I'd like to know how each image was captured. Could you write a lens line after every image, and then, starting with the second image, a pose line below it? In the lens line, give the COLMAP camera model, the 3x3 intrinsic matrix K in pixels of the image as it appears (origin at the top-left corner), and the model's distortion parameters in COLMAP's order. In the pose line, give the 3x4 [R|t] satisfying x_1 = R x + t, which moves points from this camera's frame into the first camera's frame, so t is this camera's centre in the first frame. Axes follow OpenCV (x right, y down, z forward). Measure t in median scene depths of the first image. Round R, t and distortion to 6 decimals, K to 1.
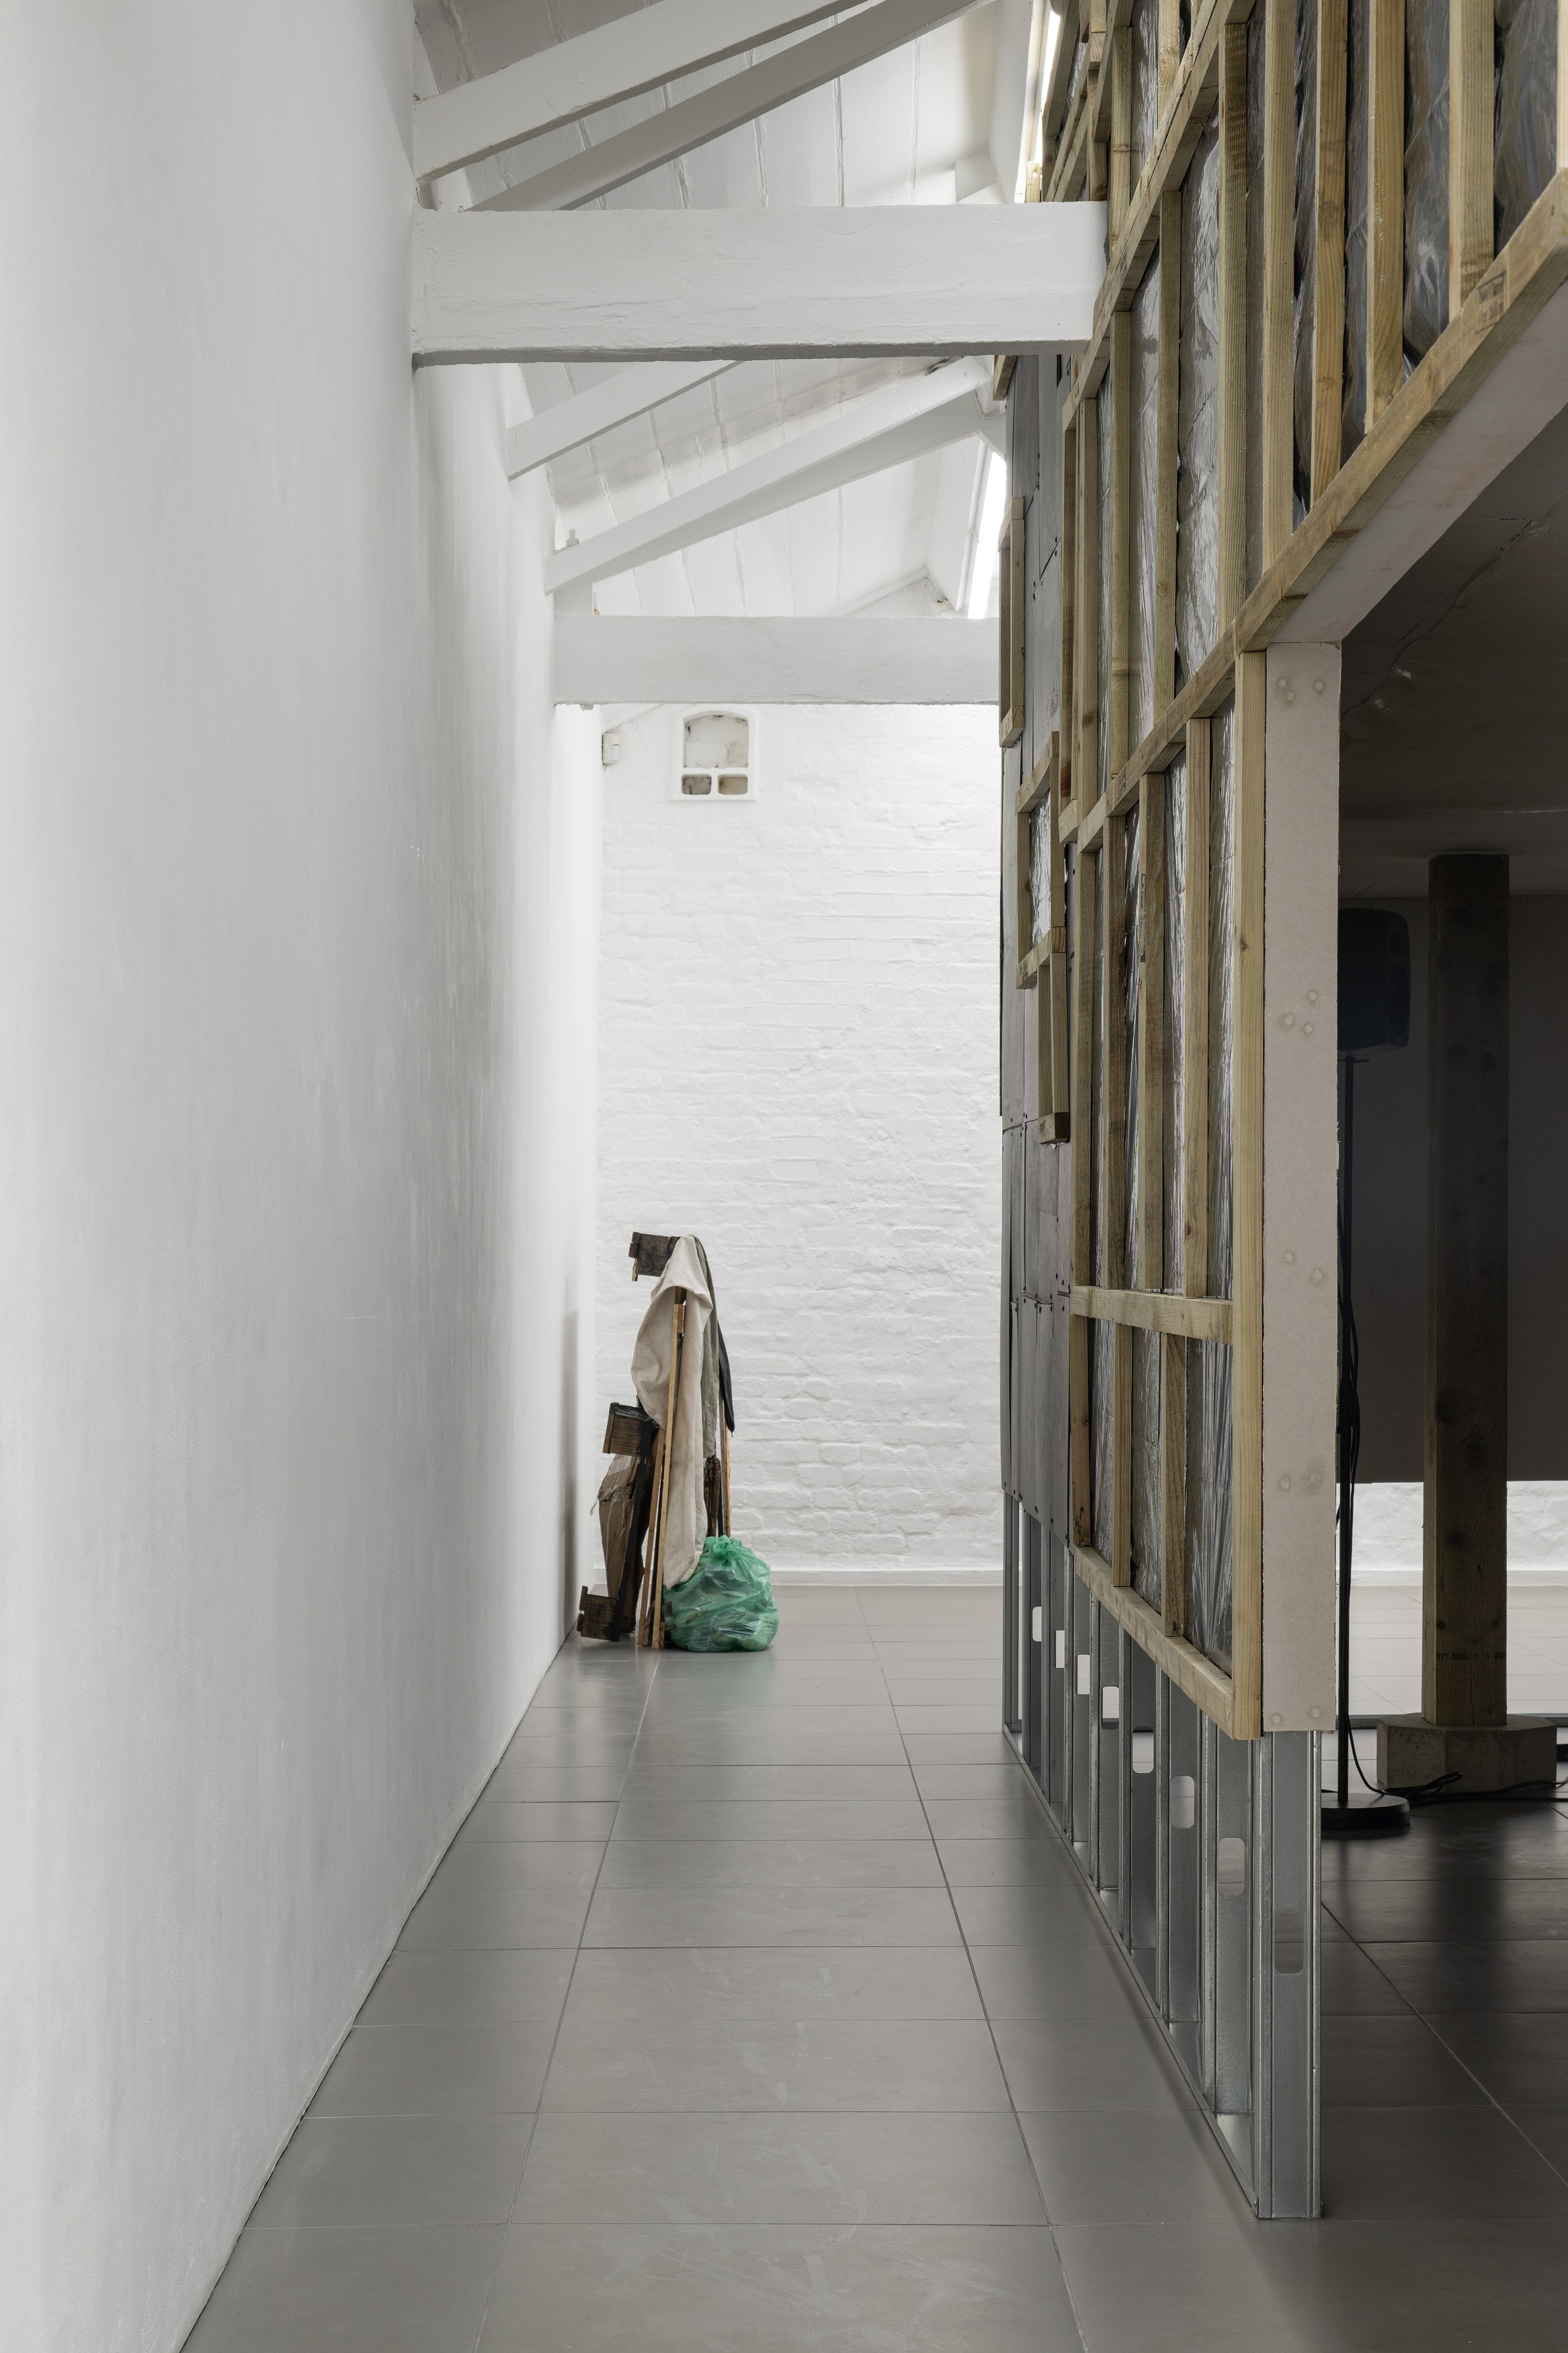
lens RADIAL K [[3875.6, 0, 784.0], [0, 3875.6, 1179.5], [0, 0, 1]] dist [0.011262, 0.000000]
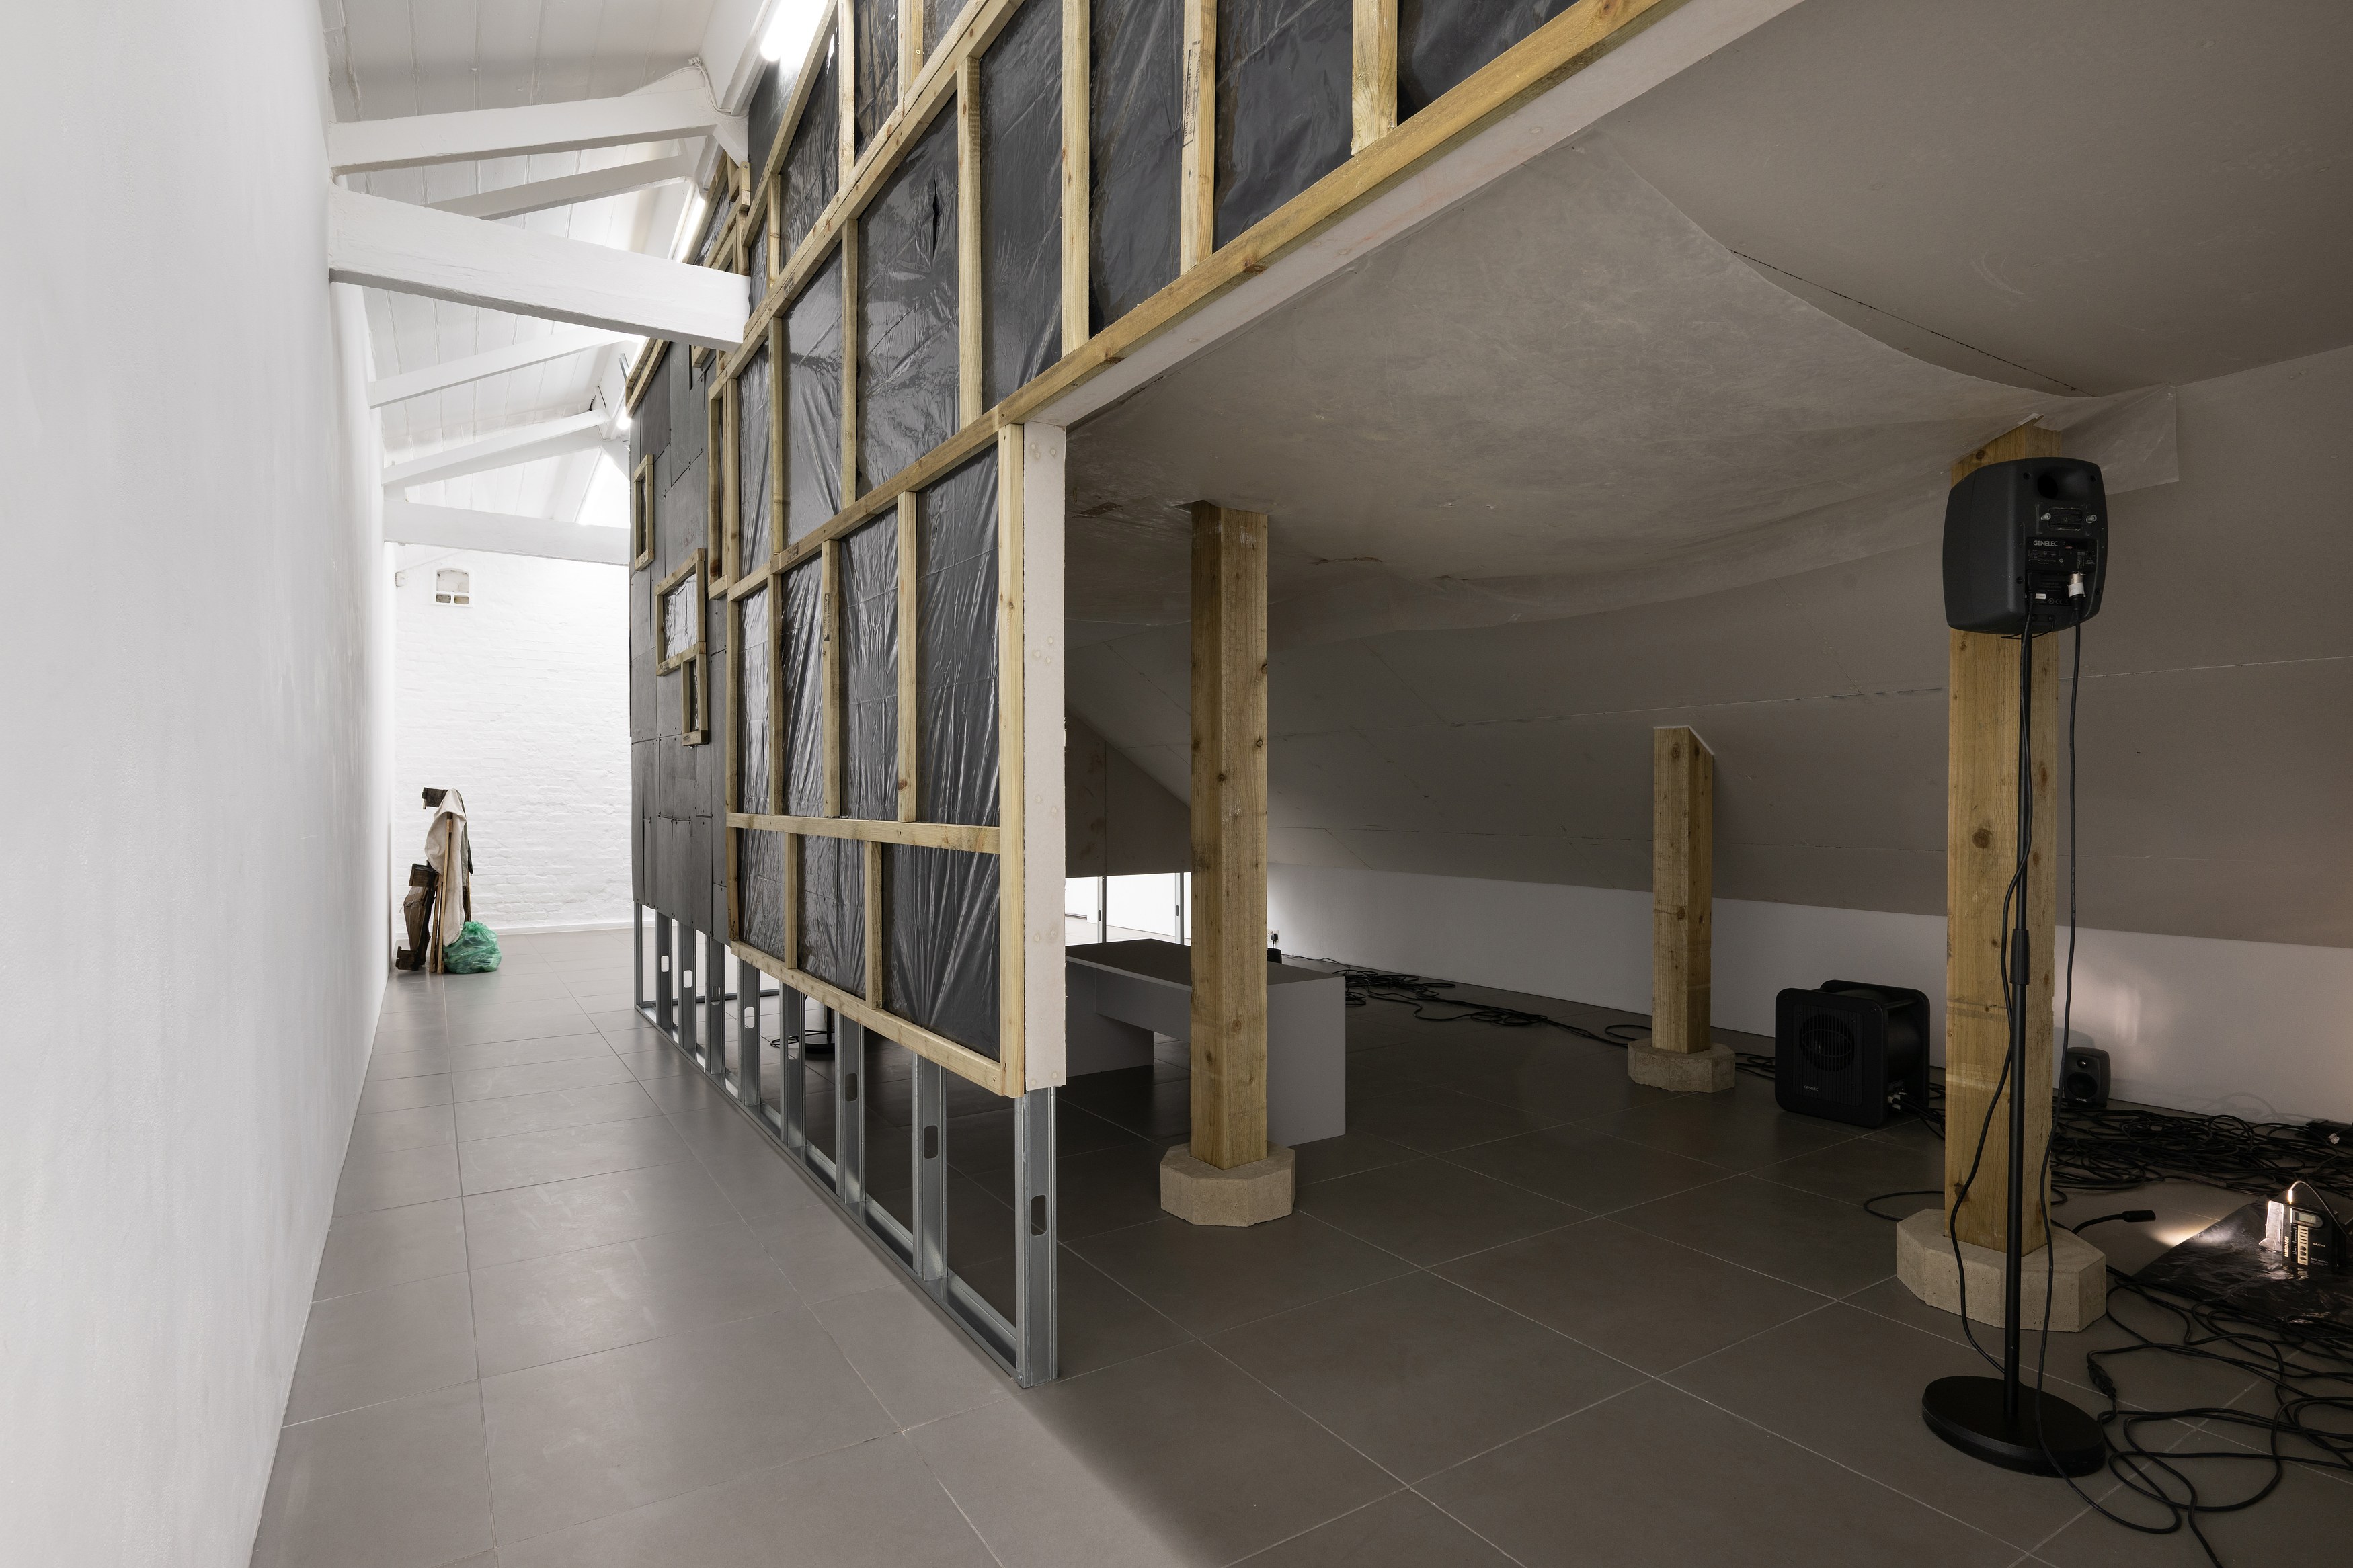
lens RADIAL K [[1208.0, 0, 1200.0], [0, 1208.0, 814.0], [0, 0, 1]] dist [0.001888, -0.003365]
pose [[0.849876, -0.005099, 0.526959, -0.027022], [-0.011940, 0.999510, 0.028928, 0.003563], [-0.526848, -0.030877, 0.849399, 0.178808]]
